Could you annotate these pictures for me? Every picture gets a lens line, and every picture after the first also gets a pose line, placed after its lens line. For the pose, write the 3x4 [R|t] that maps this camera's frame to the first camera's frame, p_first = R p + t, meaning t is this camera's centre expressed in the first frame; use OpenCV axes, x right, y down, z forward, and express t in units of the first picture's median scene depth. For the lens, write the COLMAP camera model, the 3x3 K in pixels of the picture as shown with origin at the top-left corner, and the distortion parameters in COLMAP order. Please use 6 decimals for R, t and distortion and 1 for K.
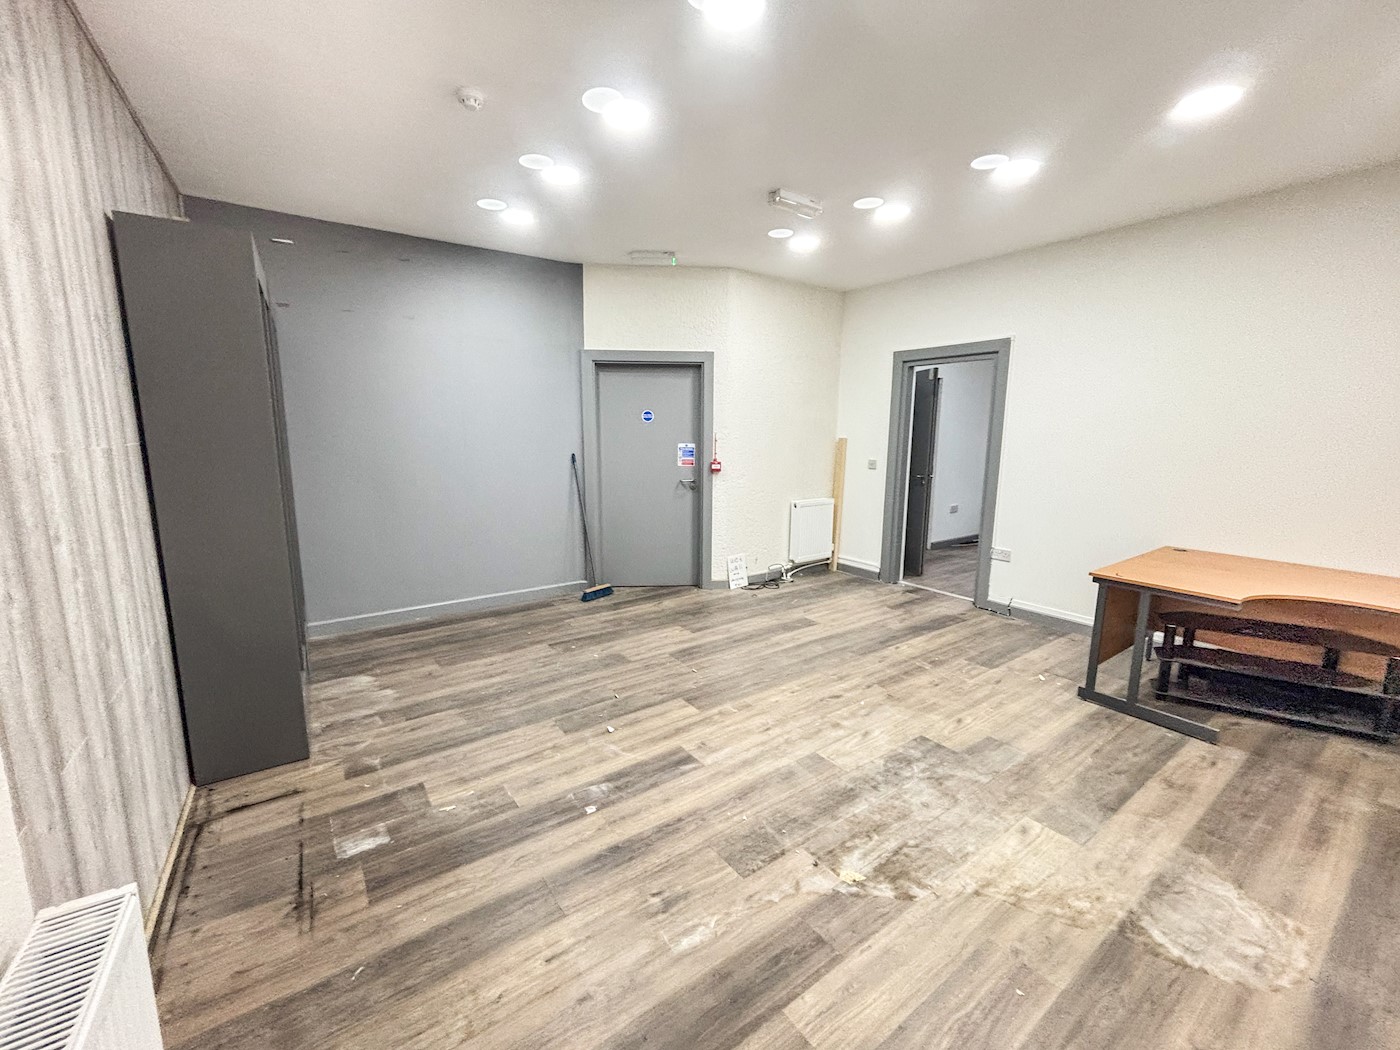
lens RADIAL K [[568.9, 0, 700.0], [0, 568.9, 525.0], [0, 0, 1]] dist [-0.010880, -0.000312]
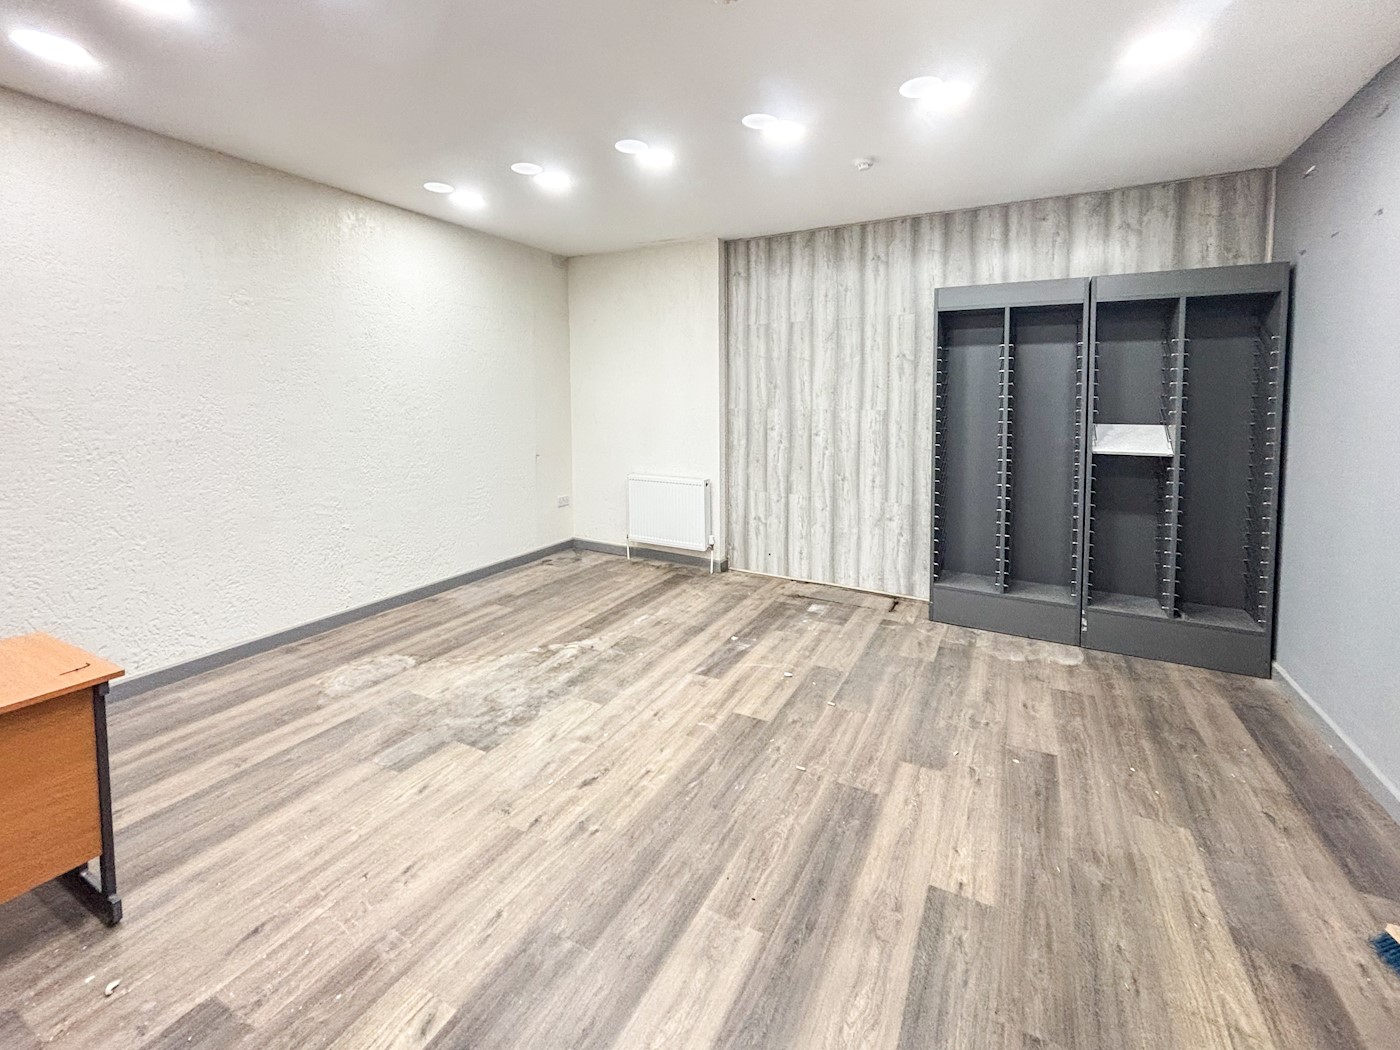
lens RADIAL K [[568.9, 0, 700.0], [0, 568.9, 525.0], [0, 0, 1]] dist [-0.010880, -0.000312]
pose [[-0.898831, 0.085396, -0.429897, 0.442222], [-0.085295, 0.928003, 0.362677, -0.291285], [0.429917, 0.362653, -0.826834, 1.732830]]
